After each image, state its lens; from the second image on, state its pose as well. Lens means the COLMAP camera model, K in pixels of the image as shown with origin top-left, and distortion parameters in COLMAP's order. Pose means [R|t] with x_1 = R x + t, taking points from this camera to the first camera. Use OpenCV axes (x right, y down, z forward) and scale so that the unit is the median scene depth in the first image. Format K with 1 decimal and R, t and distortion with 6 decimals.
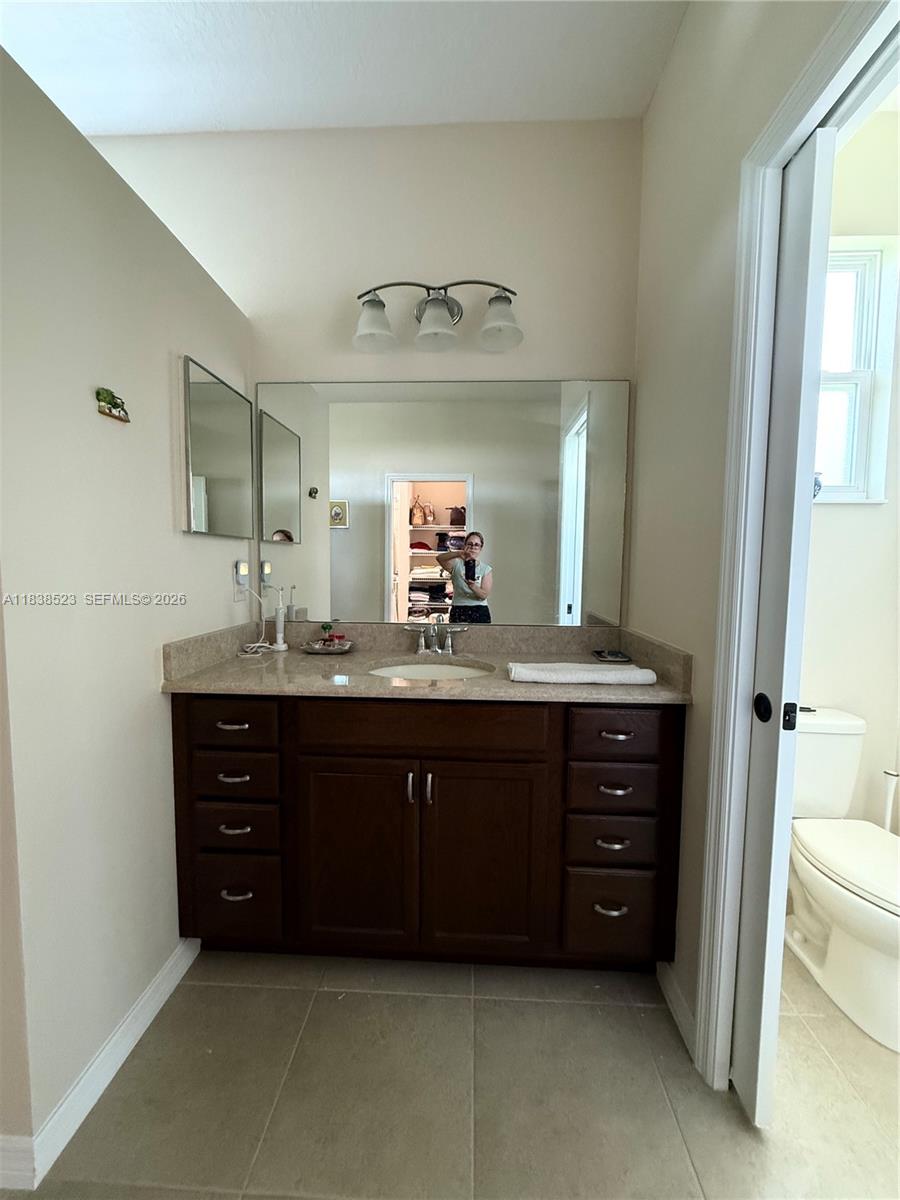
lens RADIAL K [[480.4, 0, 452.1], [0, 480.4, 601.4], [0, 0, 1]] dist [-0.001470, 0.000810]
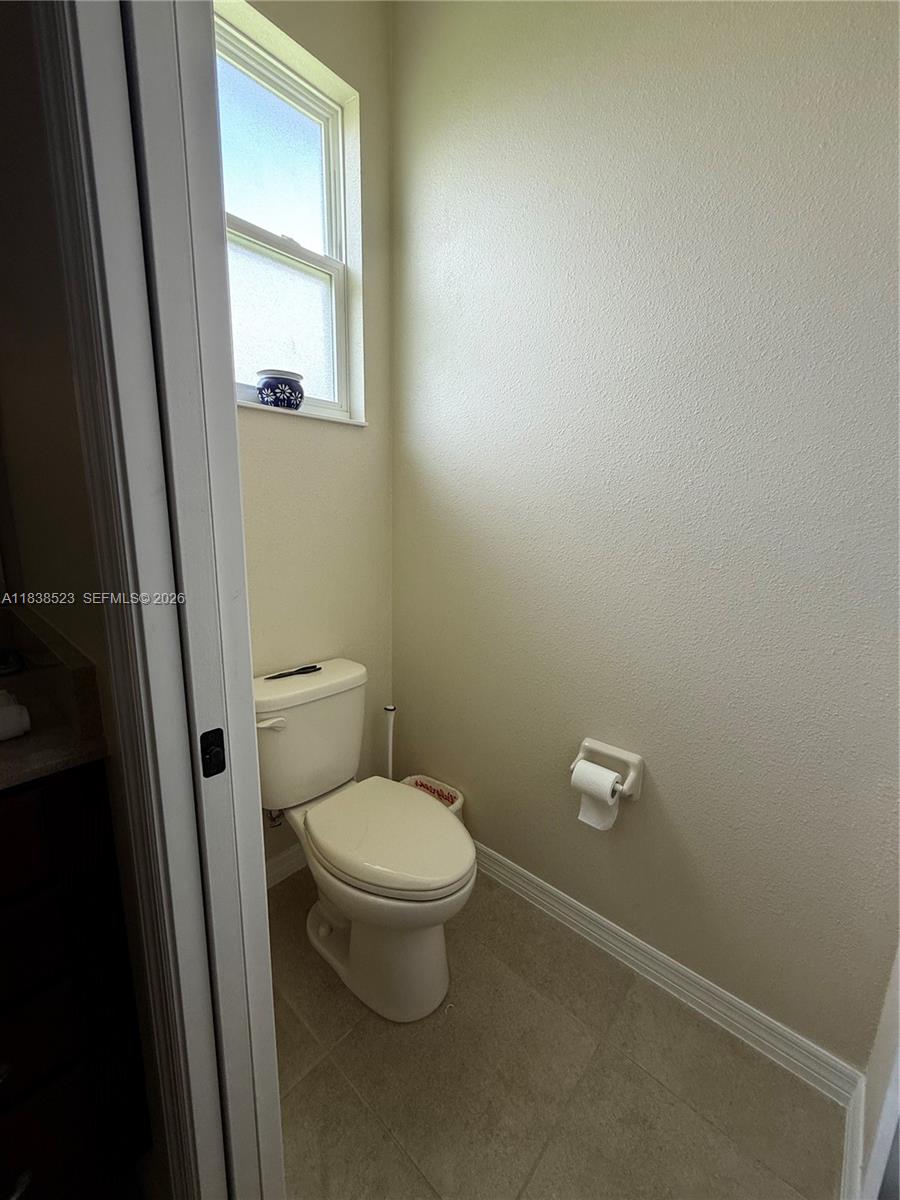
lens RADIAL K [[480.4, 0, 450.4], [0, 480.4, 599.3], [0, 0, 1]] dist [-0.001470, 0.000810]
pose [[0.631074, -0.147508, 0.761569, 0.270416], [0.042806, 0.986880, 0.155678, -0.016450], [-0.774541, -0.065644, 0.629109, 0.292337]]
